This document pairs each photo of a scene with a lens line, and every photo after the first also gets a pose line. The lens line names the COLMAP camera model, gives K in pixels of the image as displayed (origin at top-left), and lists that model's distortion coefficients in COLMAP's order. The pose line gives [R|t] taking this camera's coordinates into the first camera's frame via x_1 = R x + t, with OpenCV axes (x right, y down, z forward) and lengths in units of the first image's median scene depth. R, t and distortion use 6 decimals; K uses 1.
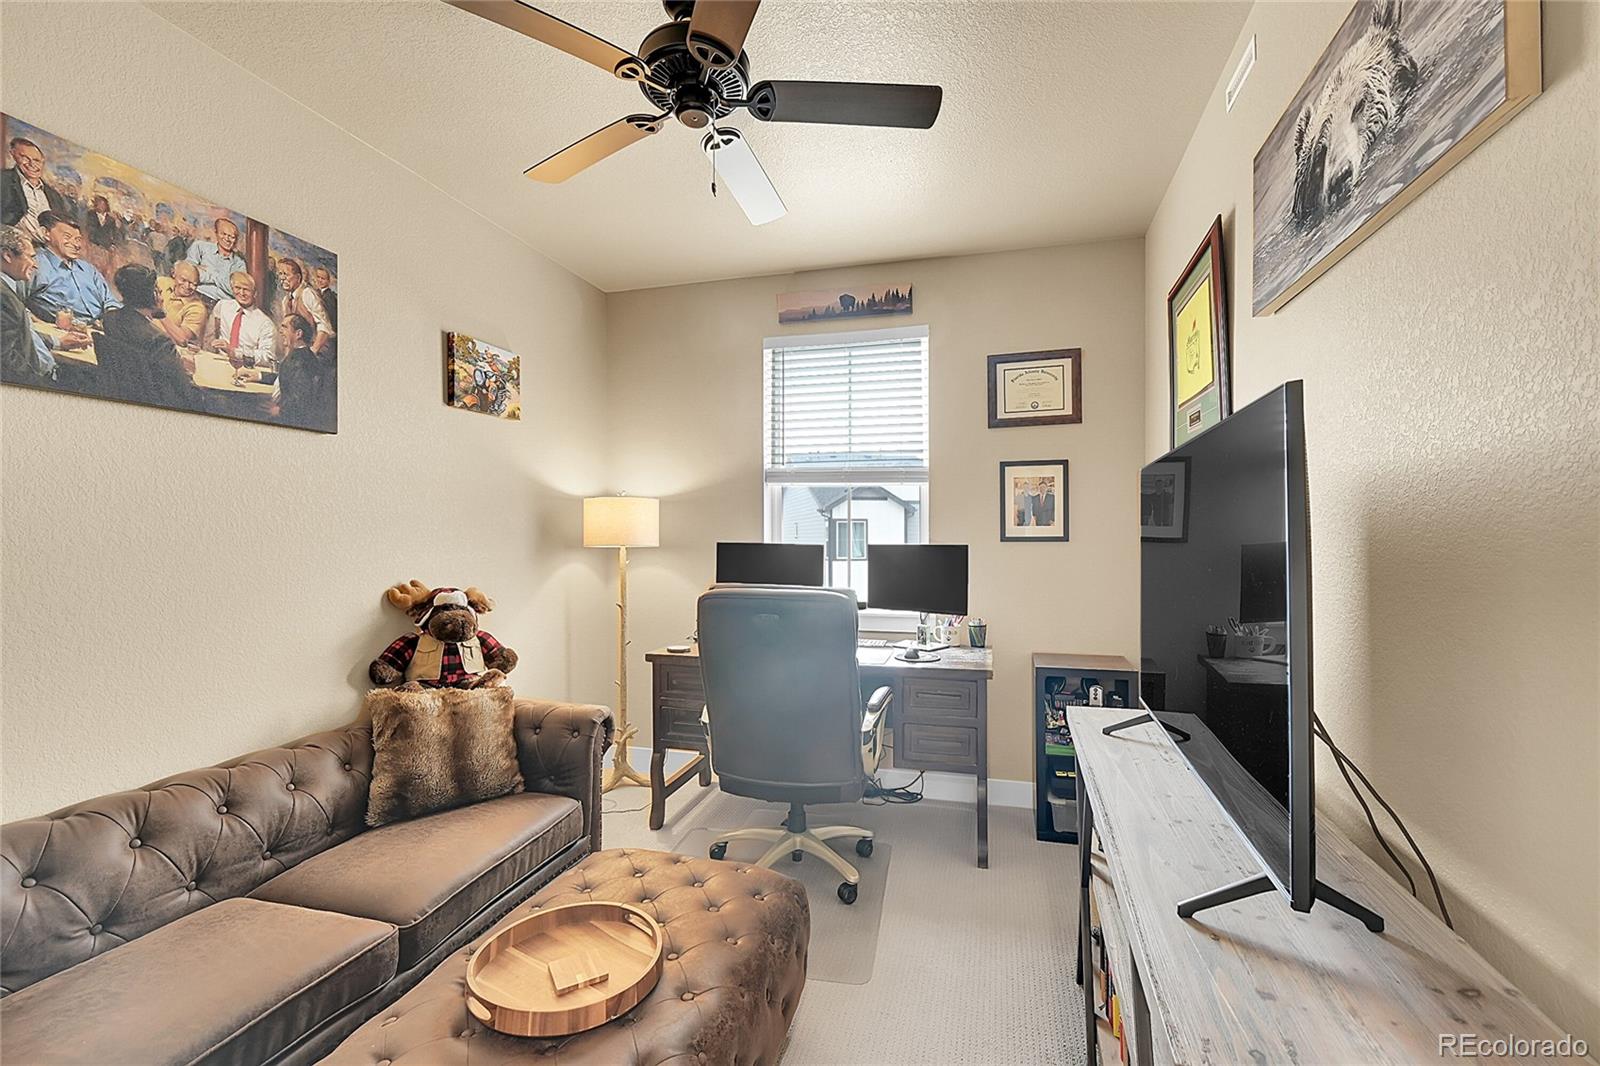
lens RADIAL K [[690.0, 0, 810.3], [0, 690.0, 535.0], [0, 0, 1]] dist [-0.002473, 0.000304]
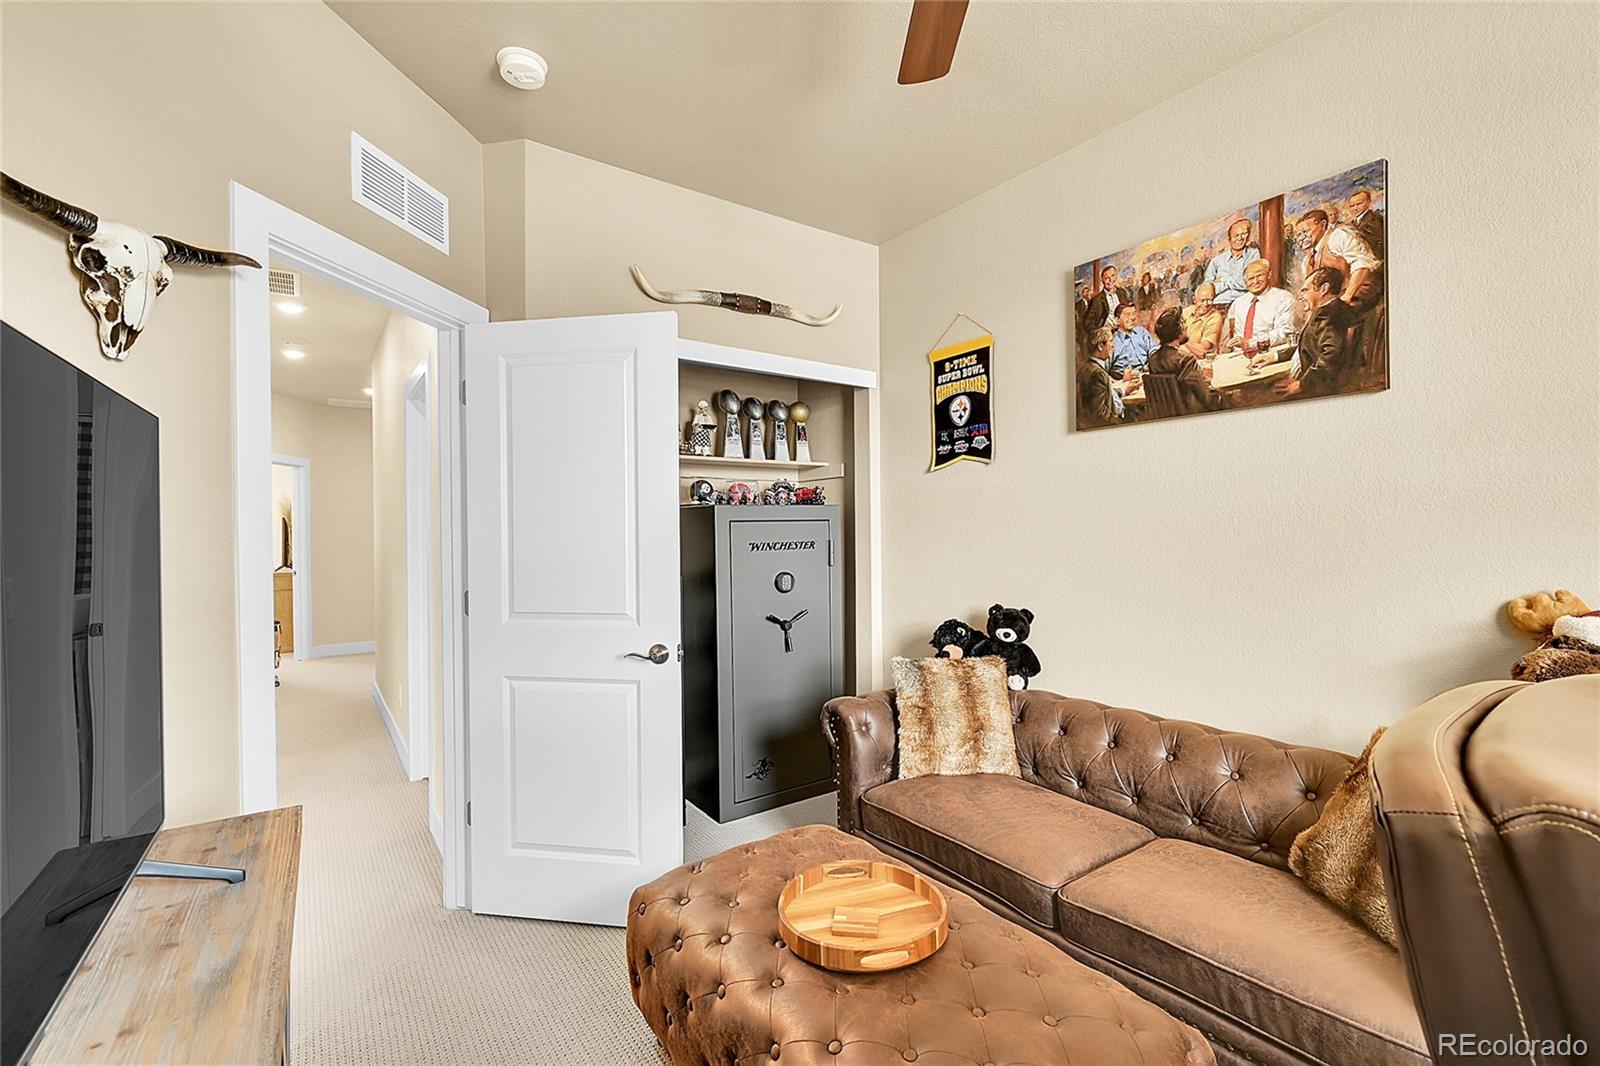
lens RADIAL K [[690.0, 0, 810.3], [0, 690.0, 535.0], [0, 0, 1]] dist [-0.002473, 0.000304]
pose [[-0.624728, 0.017517, -0.780646, 0.401925], [0.016963, 0.999817, 0.008859, 0.001395], [0.780658, -0.007707, -0.624911, 1.178008]]
